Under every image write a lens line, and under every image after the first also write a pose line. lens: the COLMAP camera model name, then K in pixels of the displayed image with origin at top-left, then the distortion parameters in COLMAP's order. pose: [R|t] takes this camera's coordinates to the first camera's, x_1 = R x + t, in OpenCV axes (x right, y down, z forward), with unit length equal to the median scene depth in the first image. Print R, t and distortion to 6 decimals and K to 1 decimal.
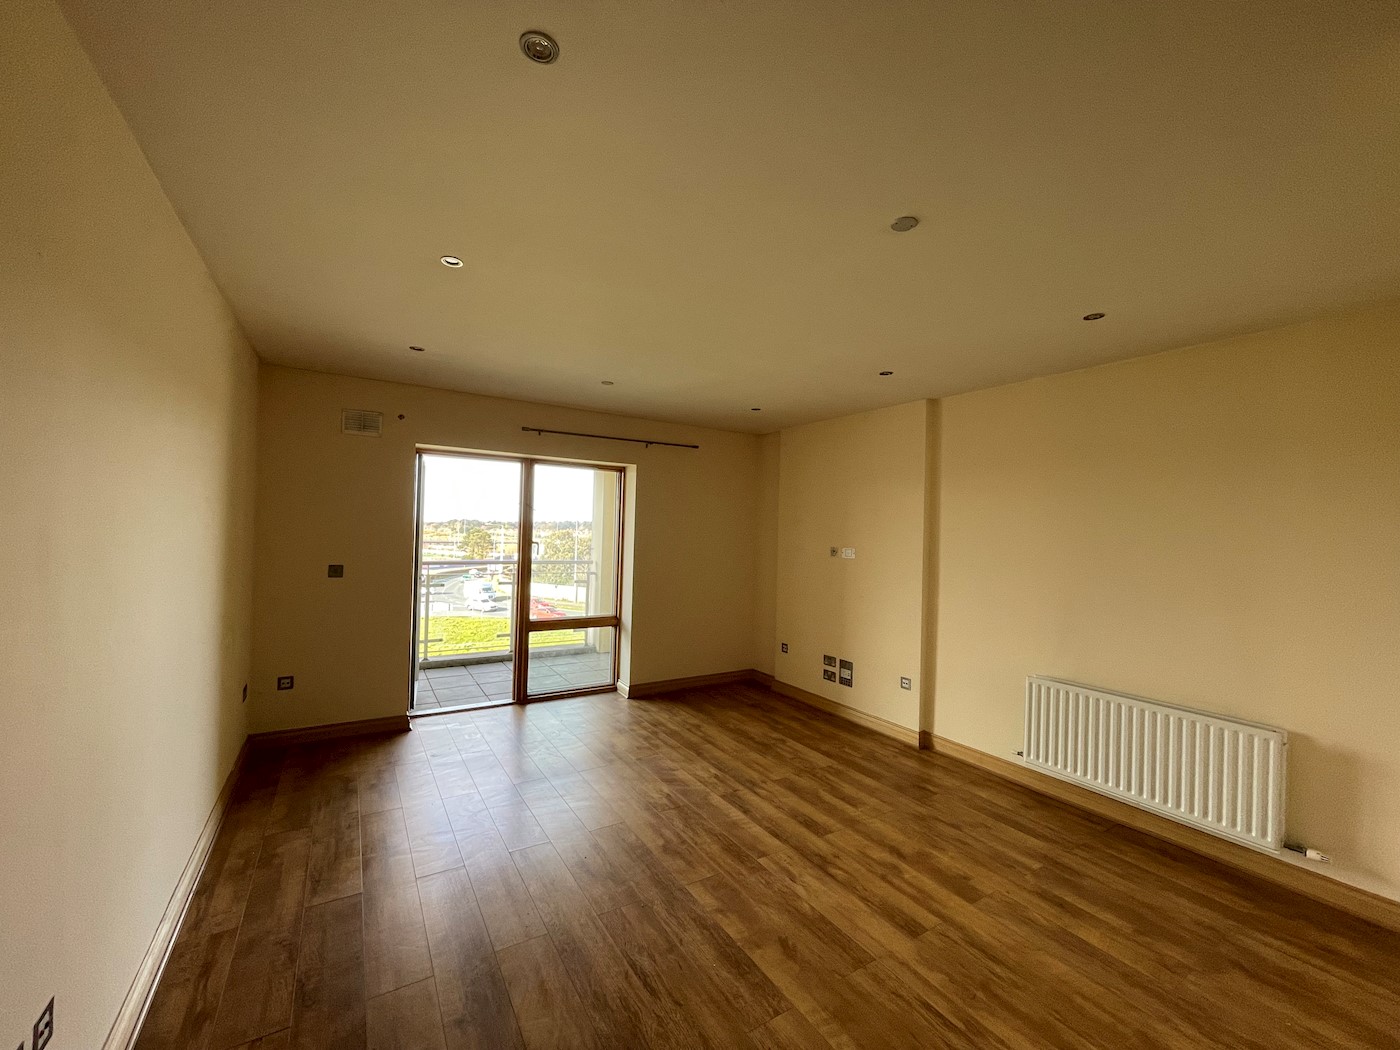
lens RADIAL K [[562.8, 0, 698.5], [0, 562.8, 530.5], [0, 0, 1]] dist [0.009229, 0.000023]
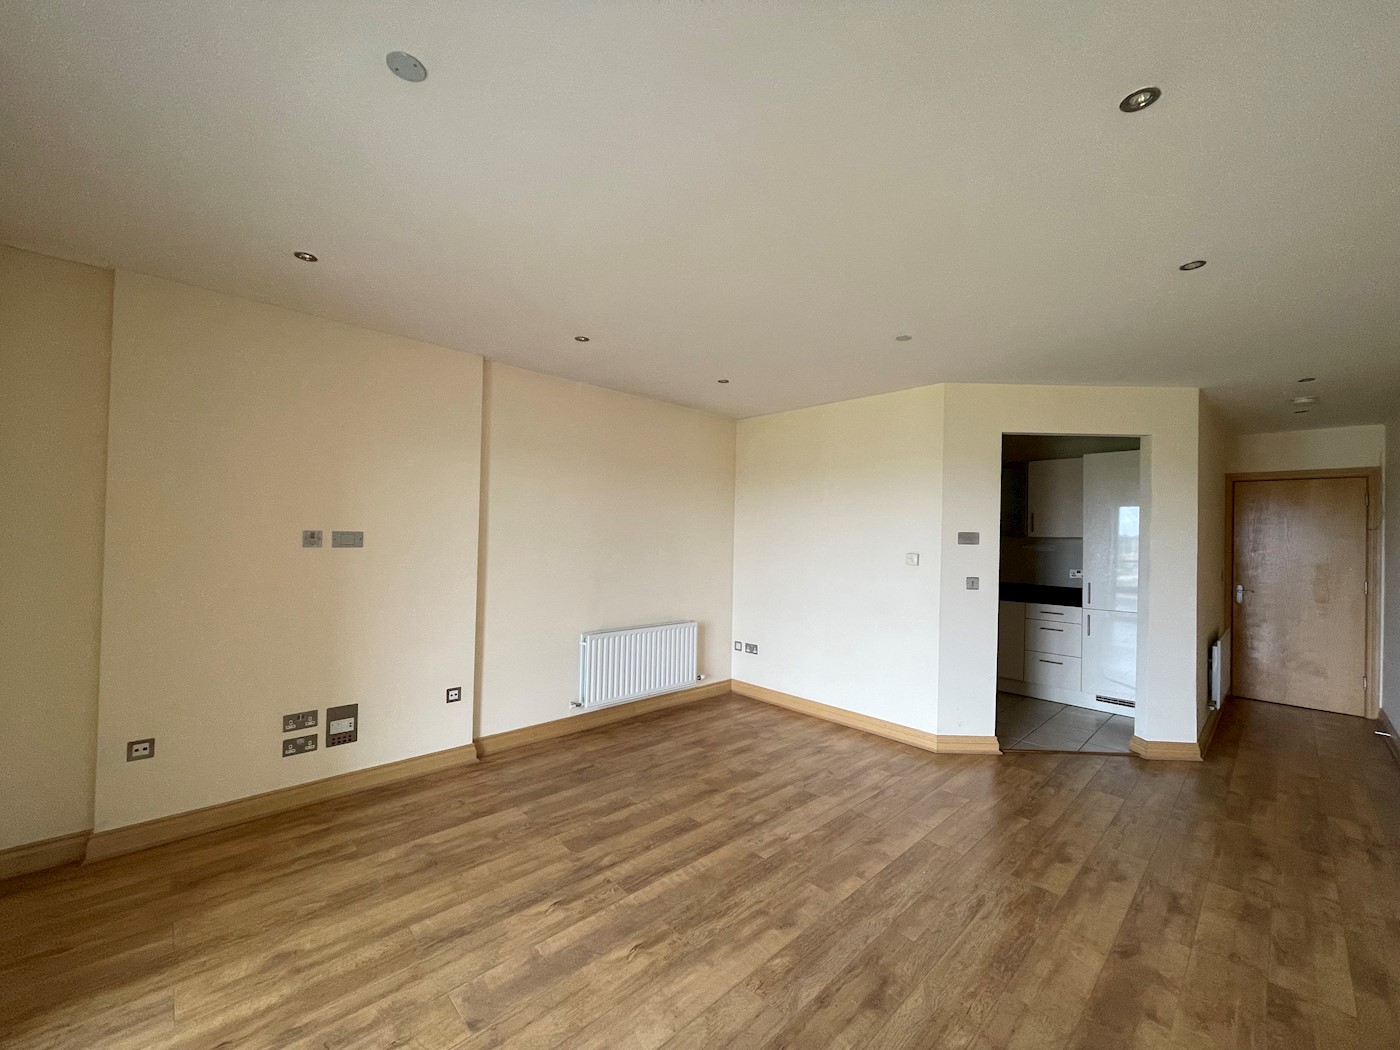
lens RADIAL K [[562.8, 0, 698.5], [0, 562.8, 530.5], [0, 0, 1]] dist [0.009229, 0.000023]
pose [[-0.199403, -0.024782, 0.979604, -0.625772], [-0.033936, 0.999255, 0.018372, 0.006097], [-0.979330, -0.029581, -0.200095, 1.025998]]
